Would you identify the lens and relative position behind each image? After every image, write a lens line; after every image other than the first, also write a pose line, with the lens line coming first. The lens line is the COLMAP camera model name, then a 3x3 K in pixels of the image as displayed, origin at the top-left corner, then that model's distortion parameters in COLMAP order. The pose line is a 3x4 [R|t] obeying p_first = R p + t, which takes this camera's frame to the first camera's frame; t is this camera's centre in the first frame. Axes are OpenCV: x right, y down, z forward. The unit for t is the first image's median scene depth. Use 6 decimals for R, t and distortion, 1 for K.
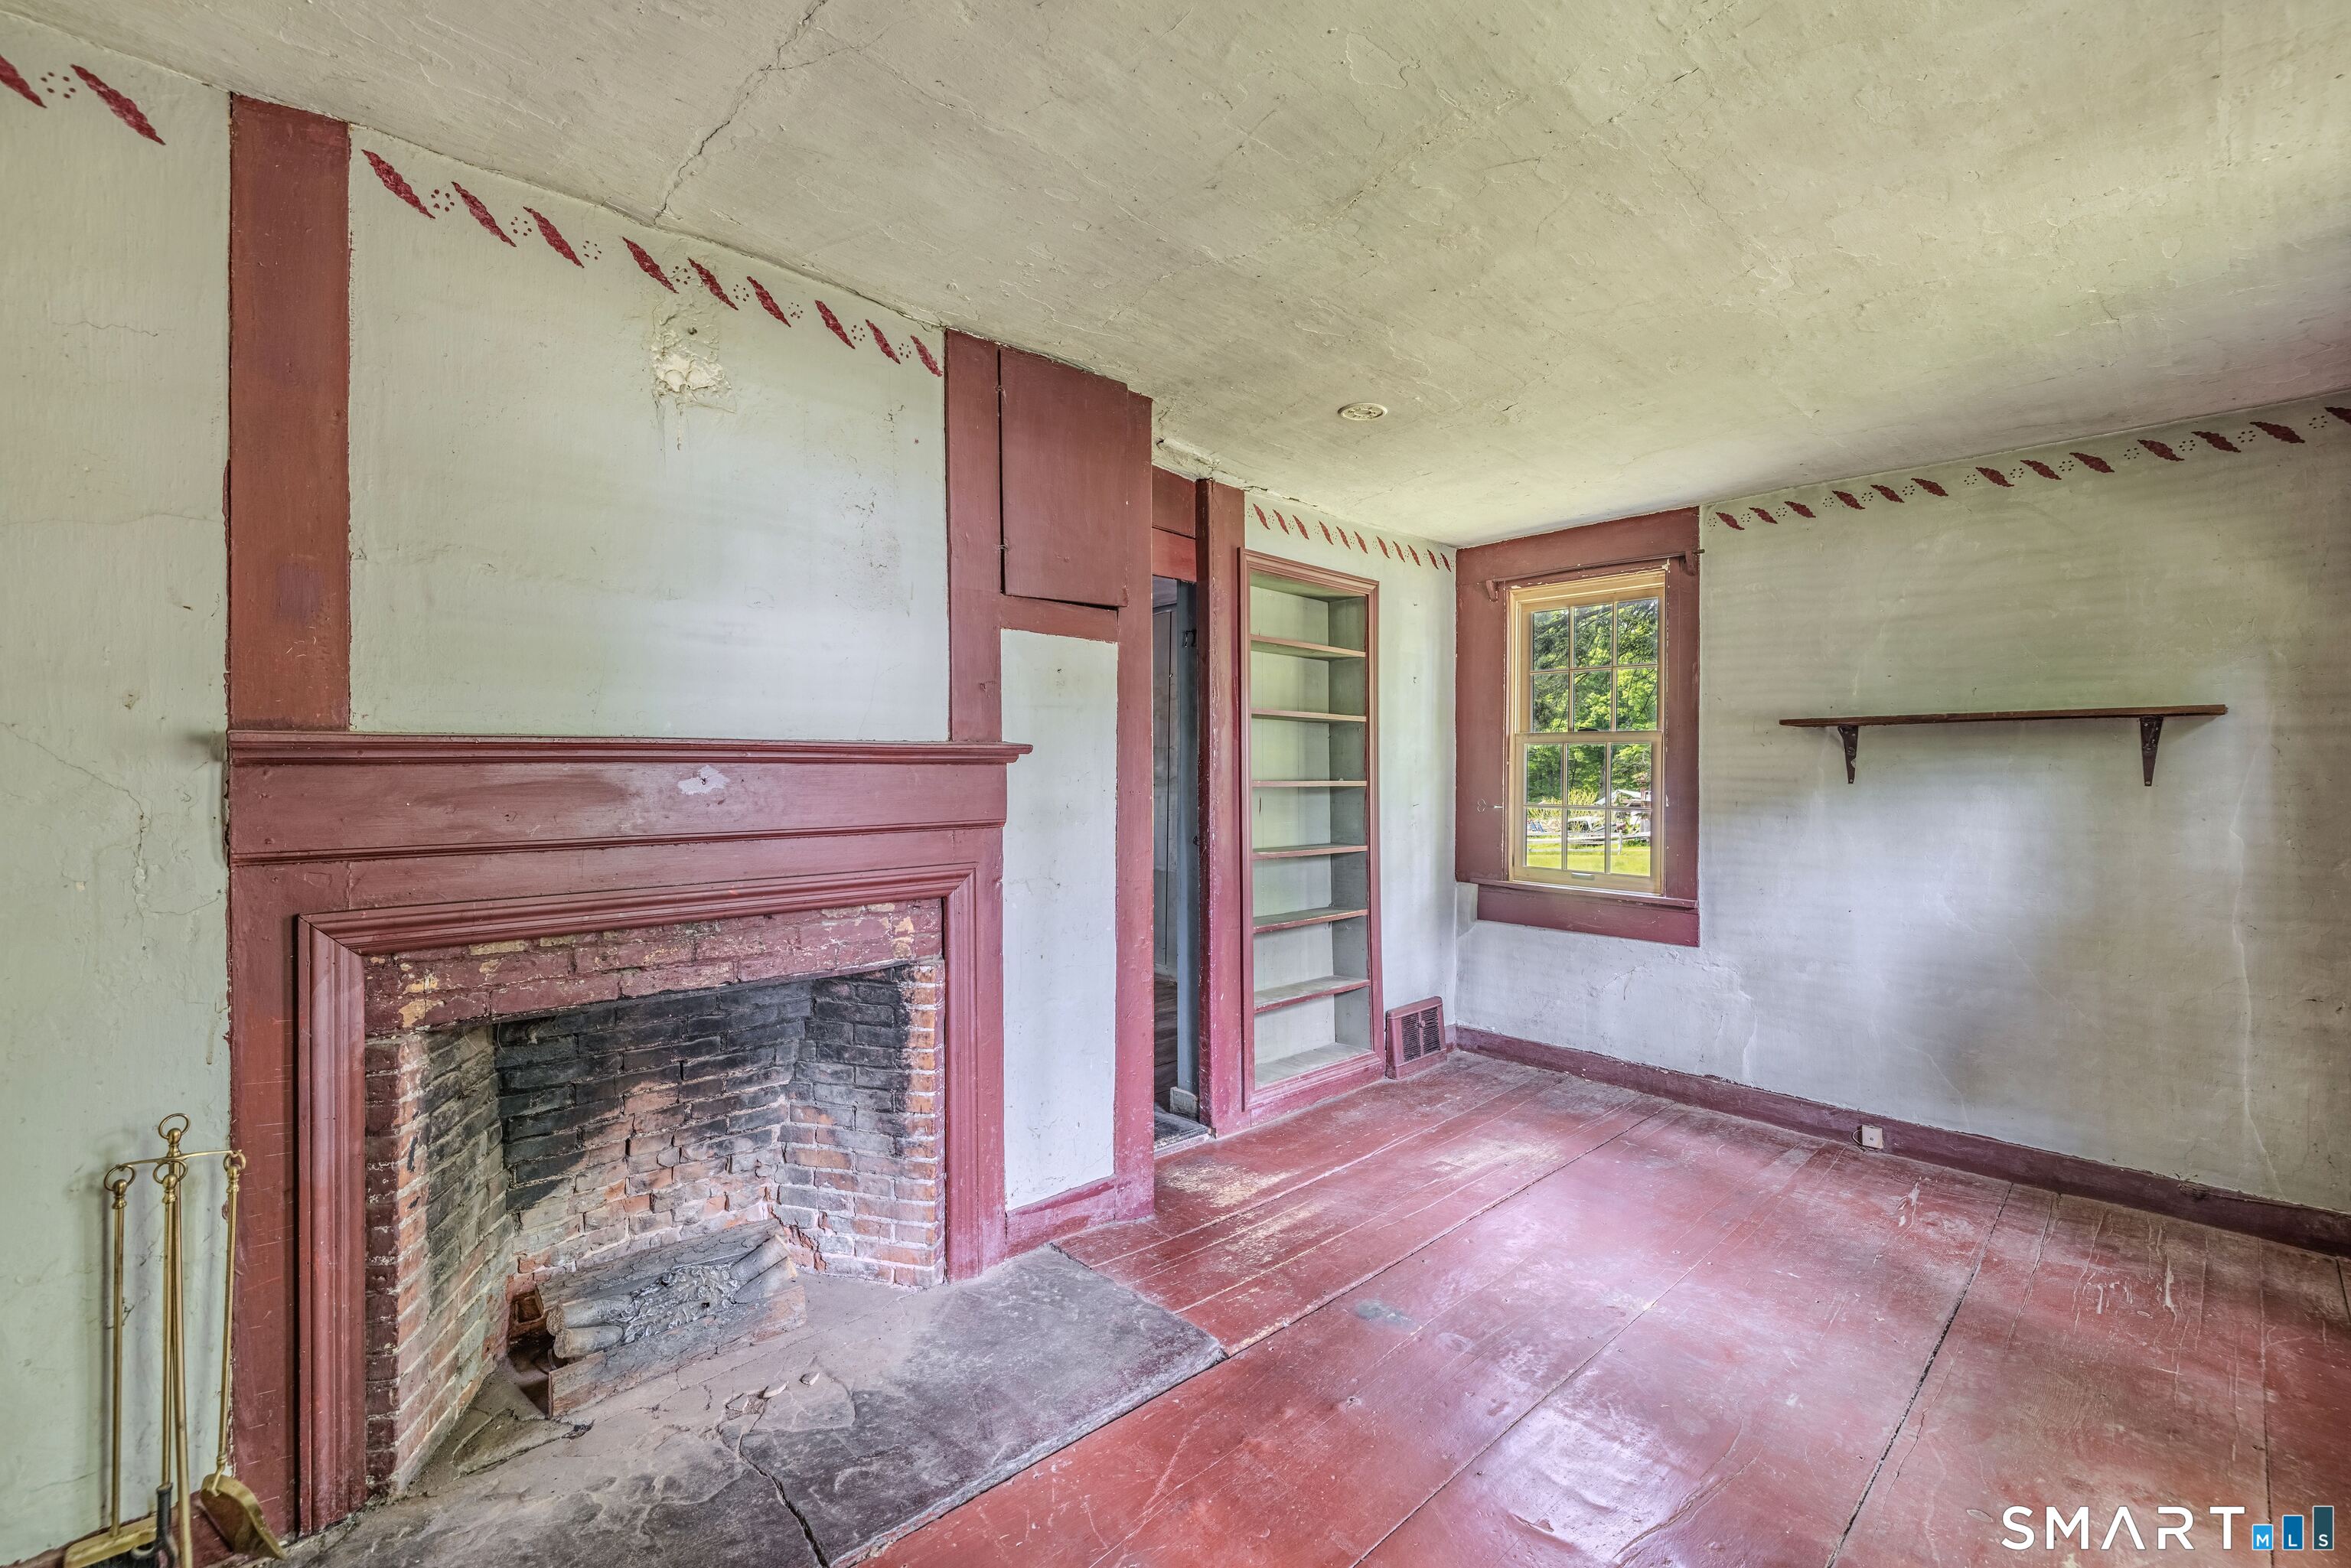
lens RADIAL K [[1034.0, 0, 1178.1], [0, 1034.0, 771.2], [0, 0, 1]] dist [0.002346, -0.000360]
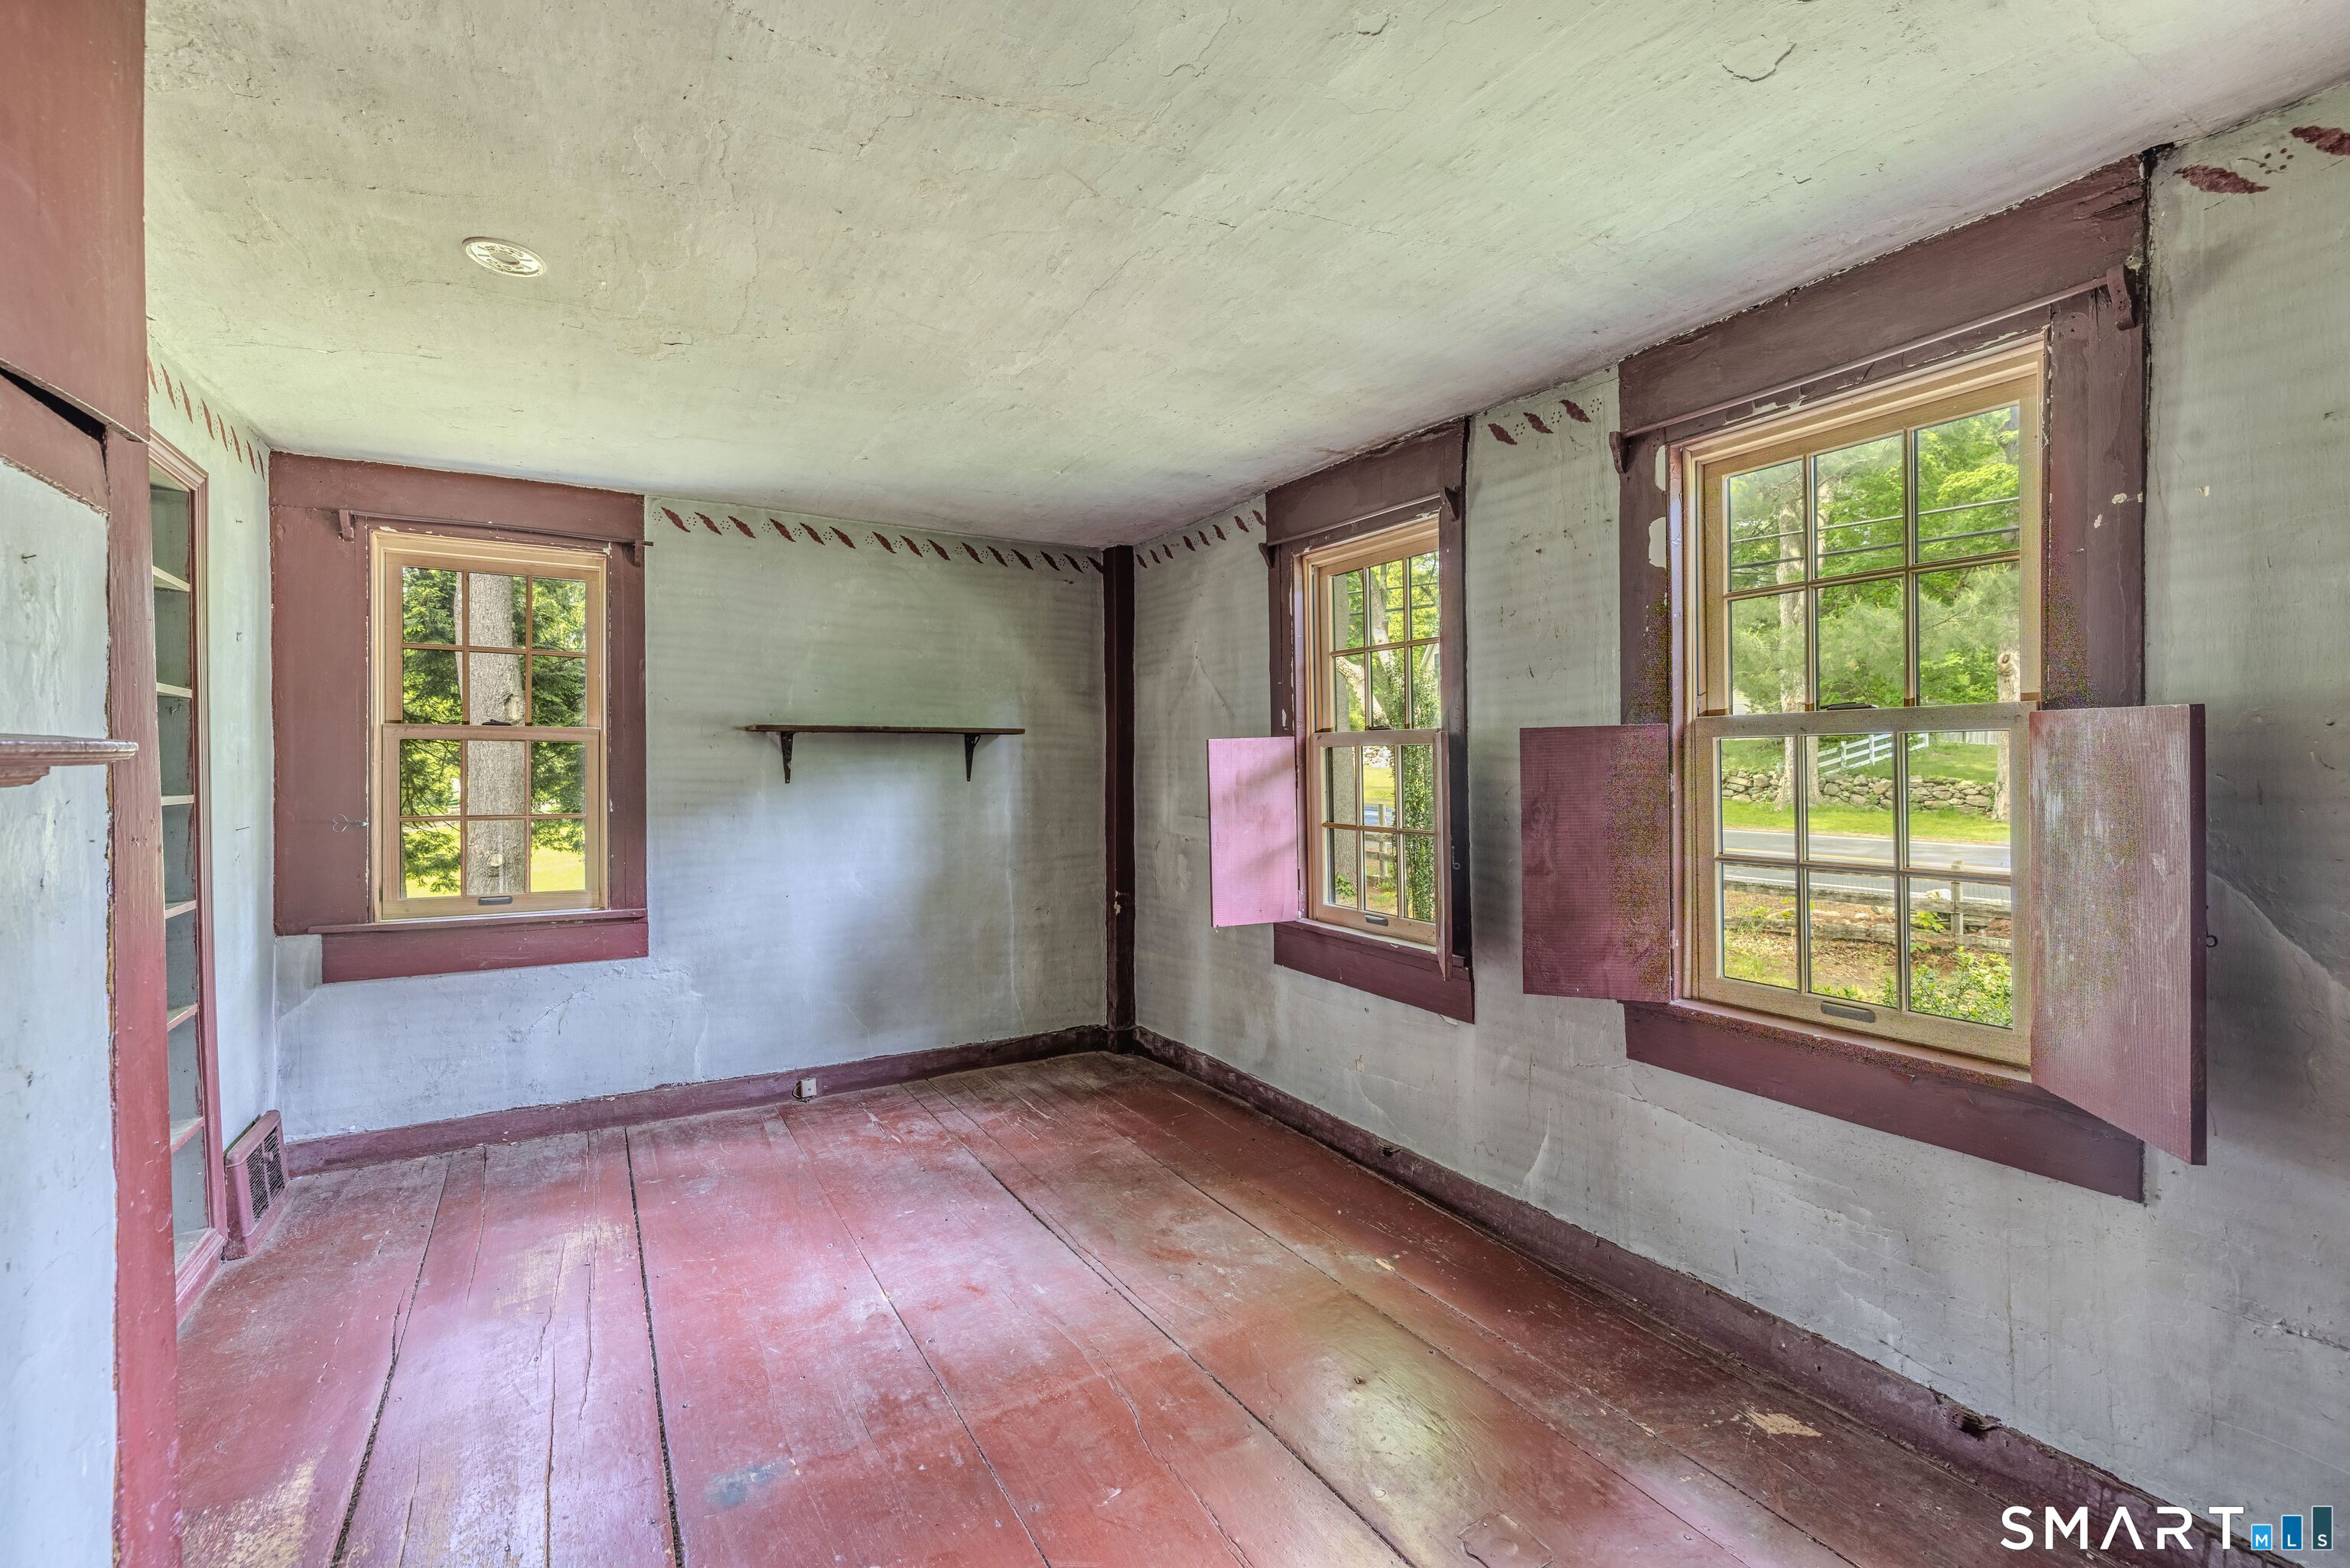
lens RADIAL K [[975.9, 0, 1179.5], [0, 975.9, 772.7], [0, 0, 1]] dist [-0.002515, -0.000031]
pose [[0.214270, -0.012212, 0.976698, -0.292588], [0.000288, 0.999923, 0.012439, -0.012401], [-0.976774, -0.002384, 0.214257, 0.348524]]
